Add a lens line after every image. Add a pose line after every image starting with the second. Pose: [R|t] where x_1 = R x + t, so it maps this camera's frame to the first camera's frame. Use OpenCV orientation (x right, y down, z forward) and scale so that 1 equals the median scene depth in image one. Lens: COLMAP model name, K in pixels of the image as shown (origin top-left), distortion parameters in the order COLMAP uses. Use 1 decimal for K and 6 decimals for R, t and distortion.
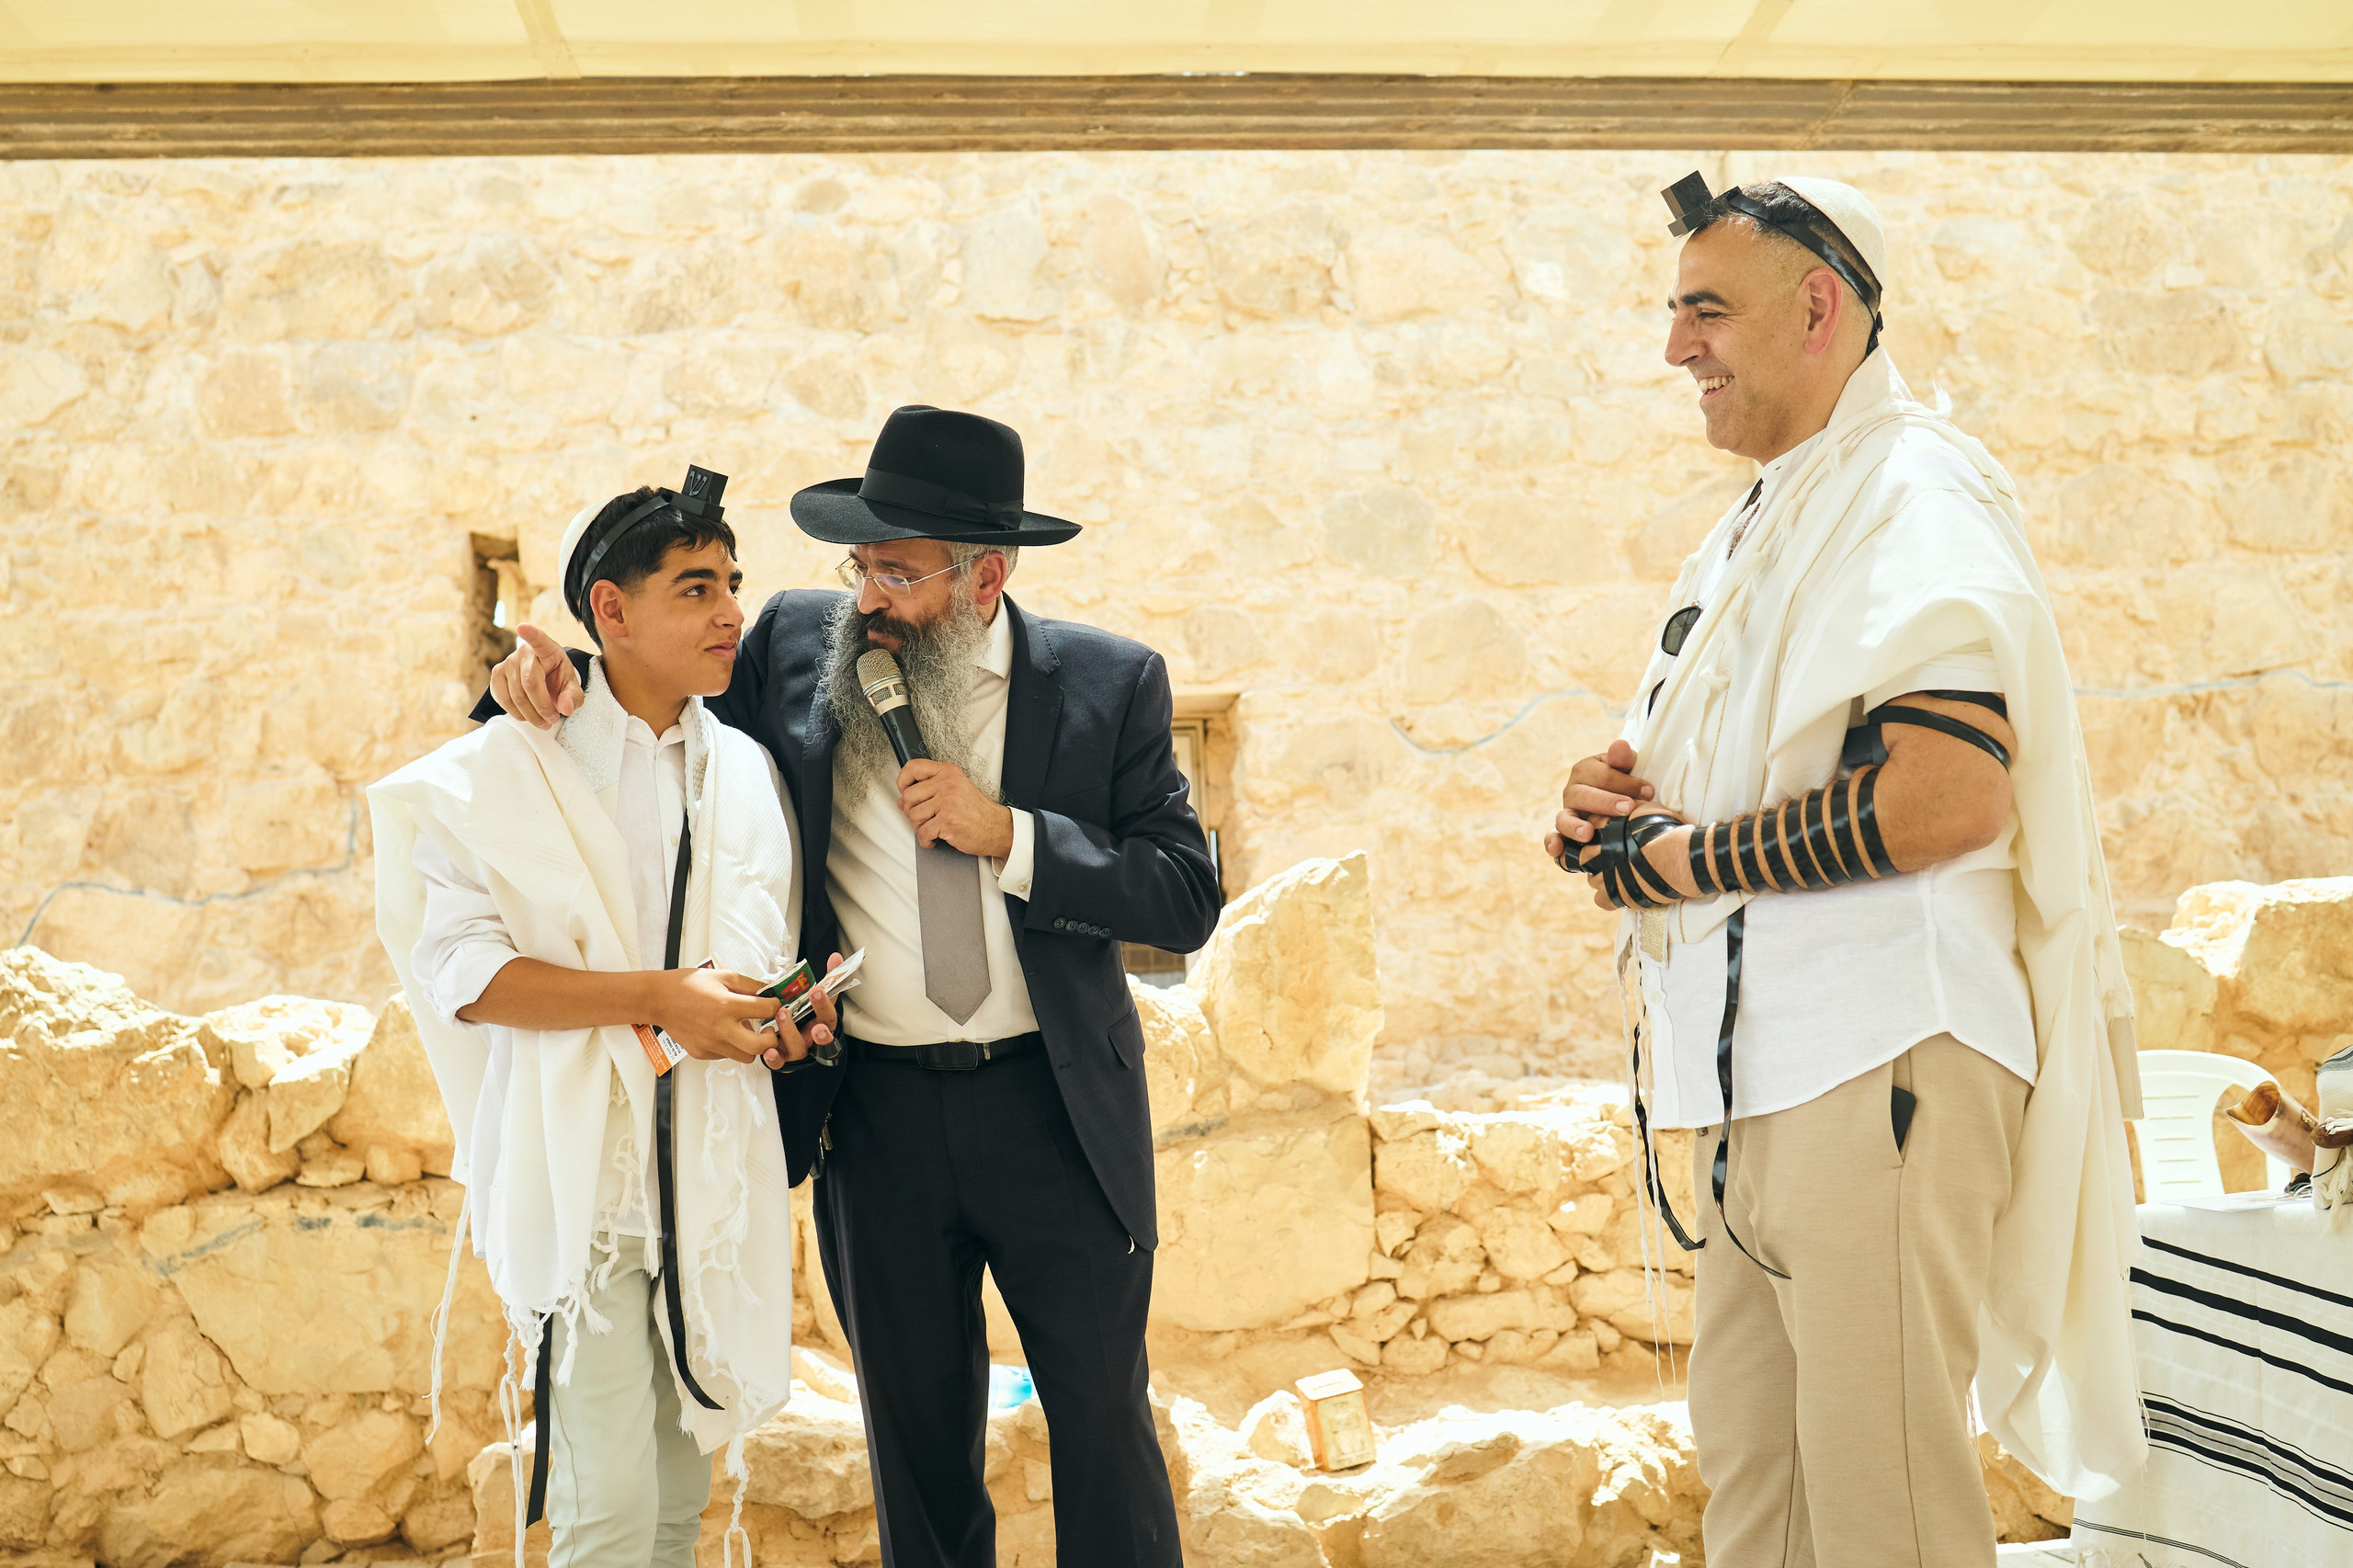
lens RADIAL K [[2516.0, 0, 1112.7], [0, 2516.0, 793.1], [0, 0, 1]] dist [-0.070878, 0.040890]
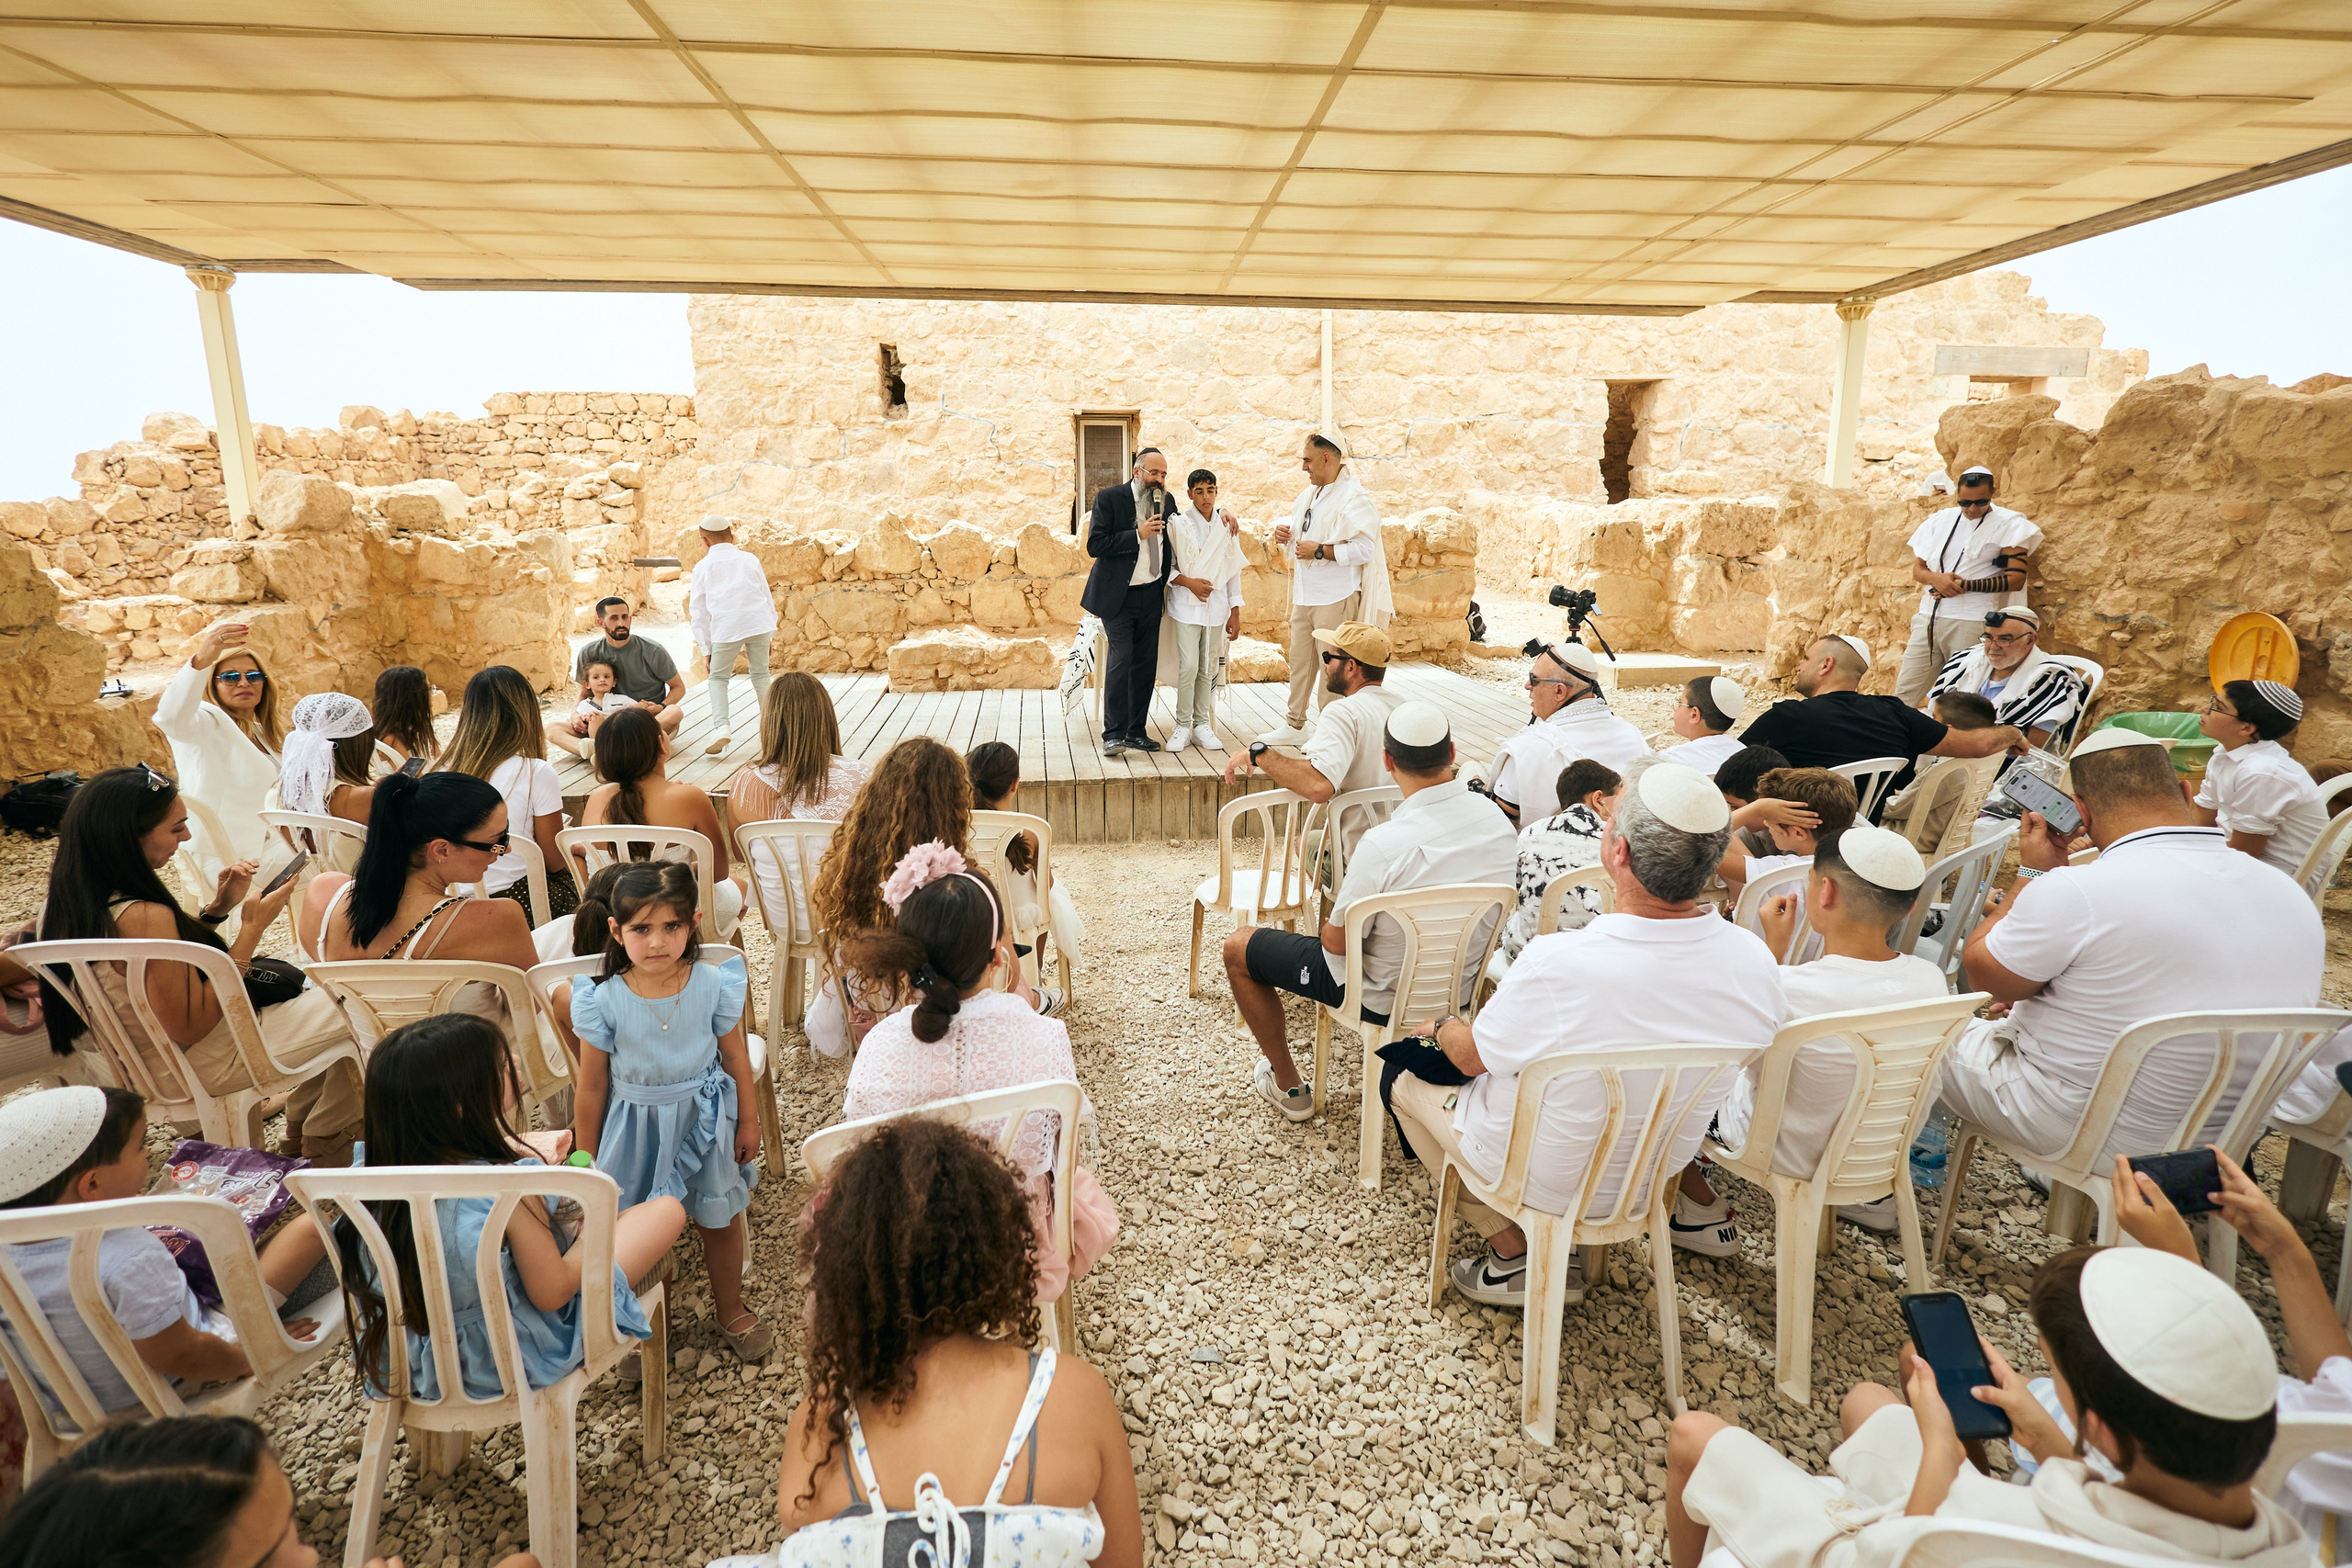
lens RADIAL K [[1067.6, 0, 1174.7], [0, 1067.6, 706.7], [0, 0, 1]] dist [-0.005484, -0.000398]
pose [[0.999134, 0.039467, 0.013168, 0.090625], [-0.041600, 0.953050, 0.299943, -0.087553], [-0.000712, -0.300231, 0.953866, -0.327334]]
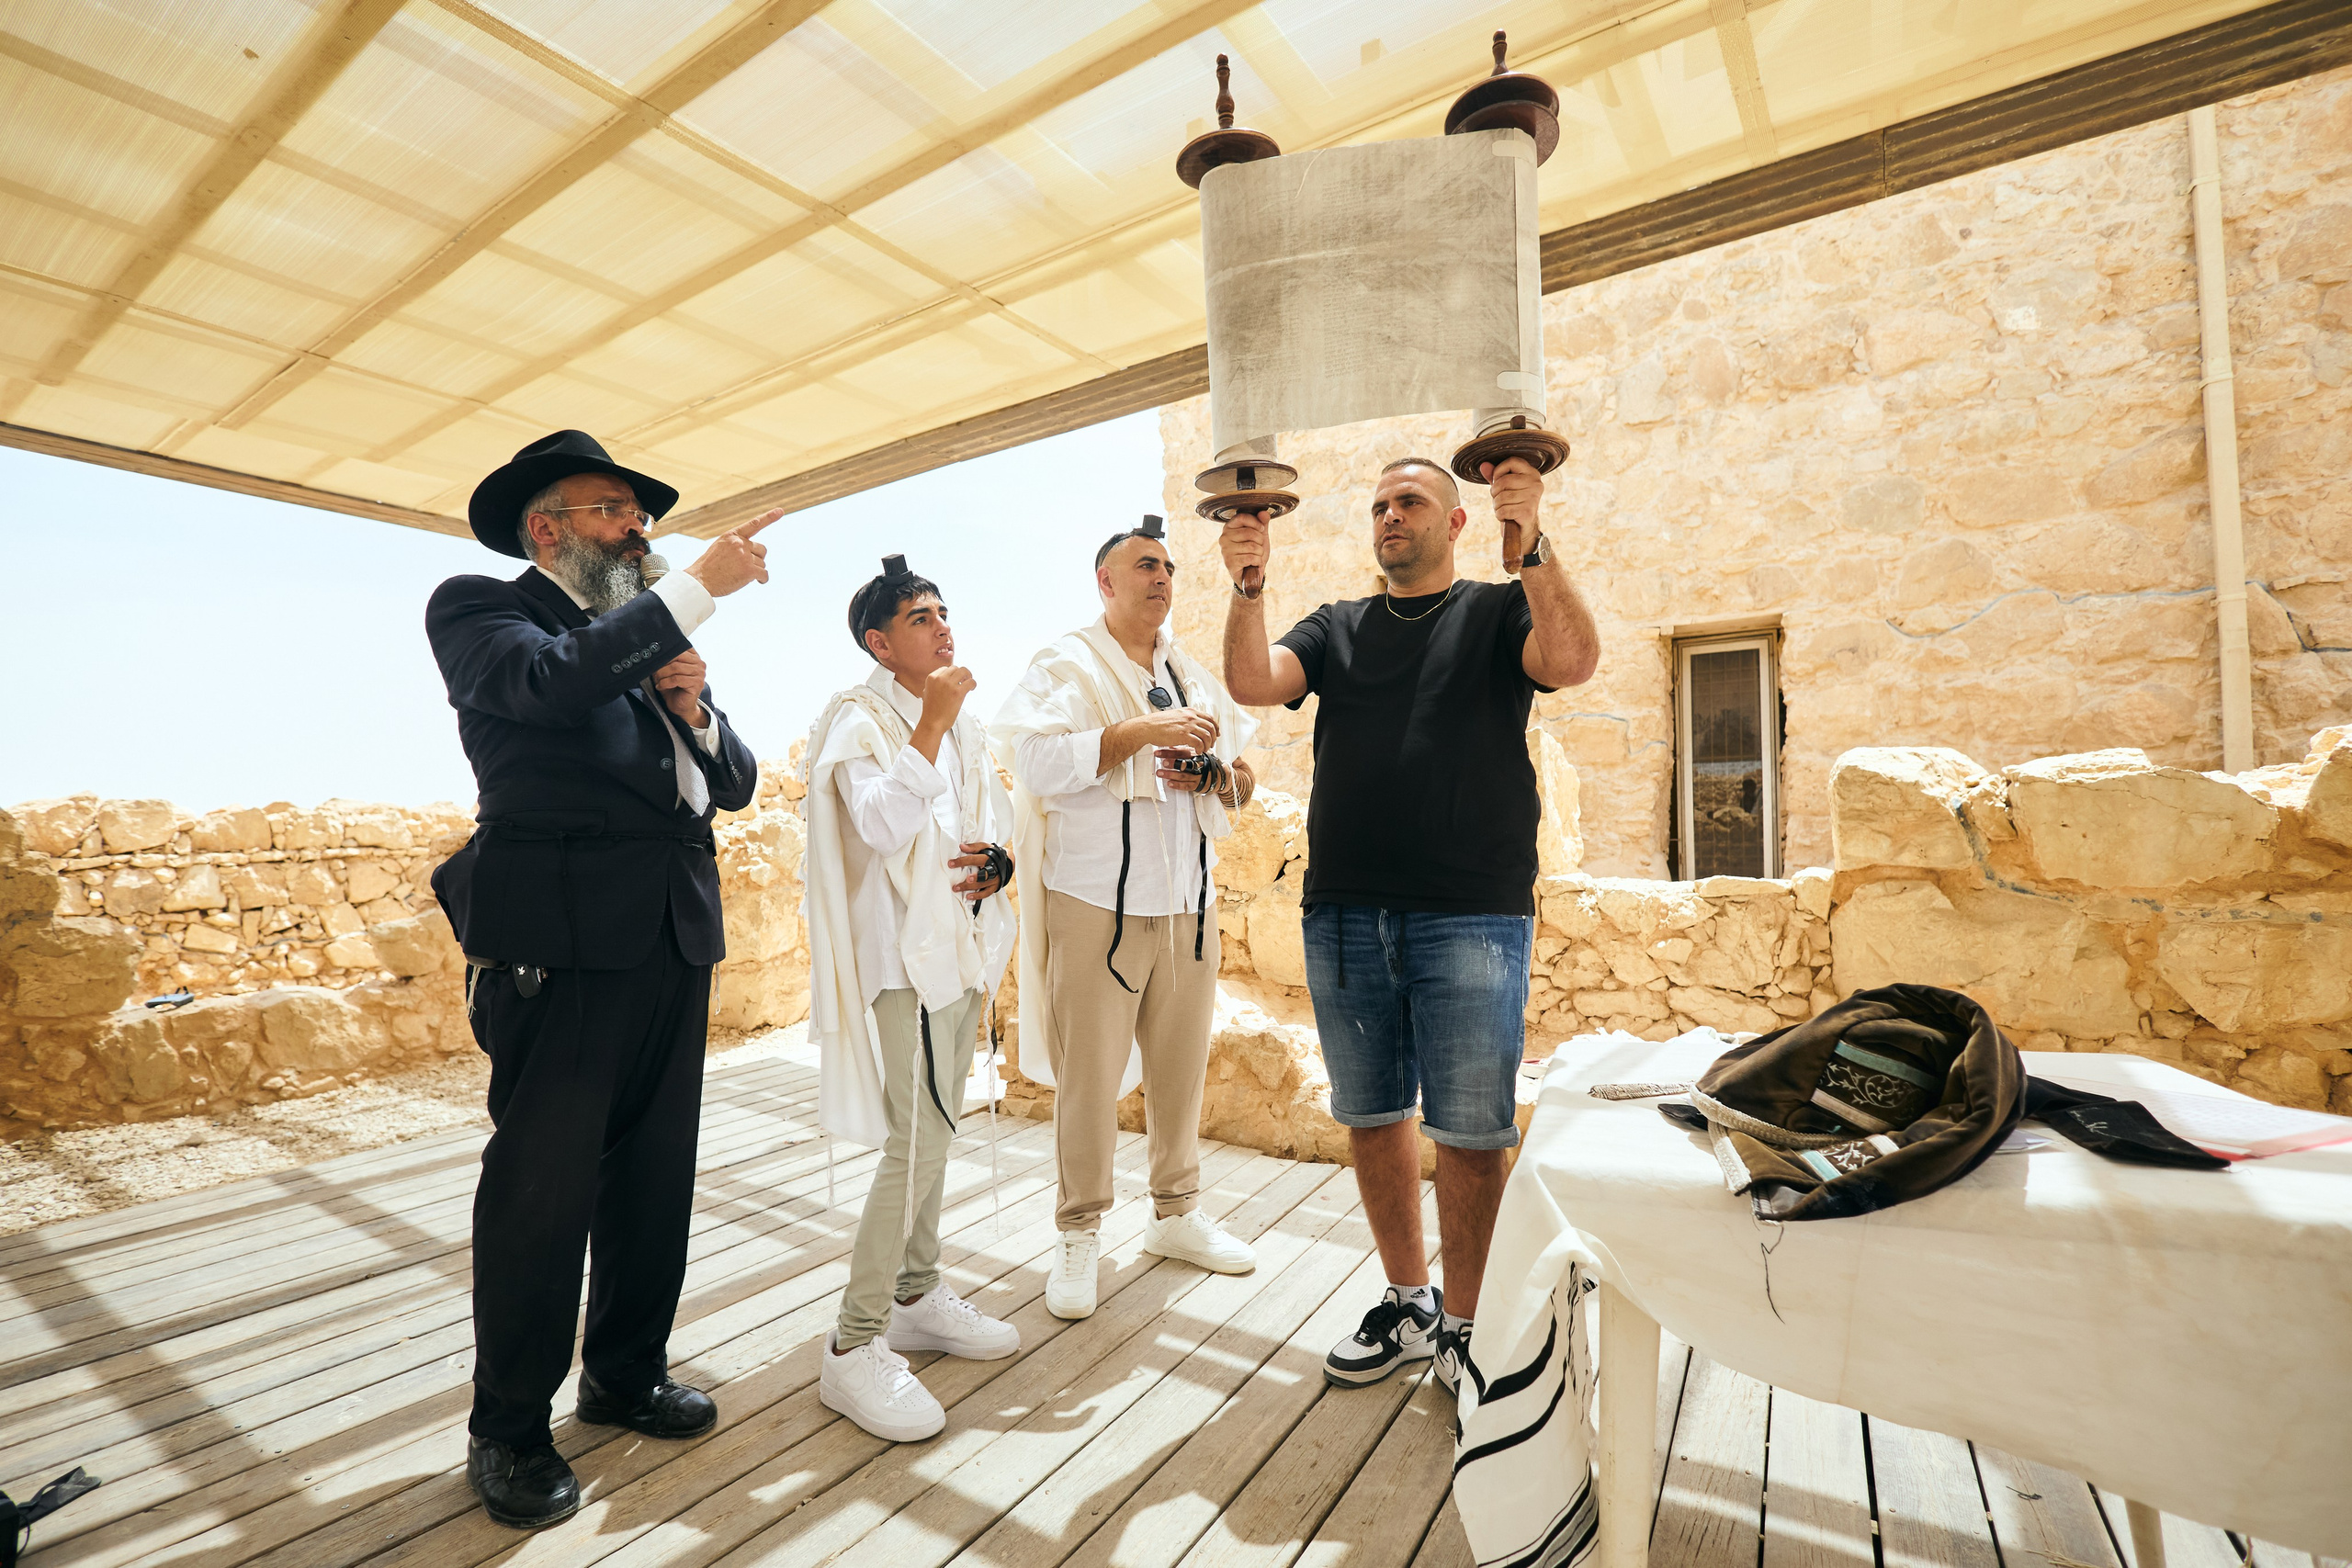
lens RADIAL K [[1045.9, 0, 1170.9], [0, 1045.9, 822.9], [0, 0, 1]] dist [0.002892, -0.000935]
pose [[0.785543, 0.021304, -0.618441, 0.175356], [0.063066, 0.991447, 0.114260, -0.005077], [0.615585, -0.128759, 0.777480, 0.145343]]
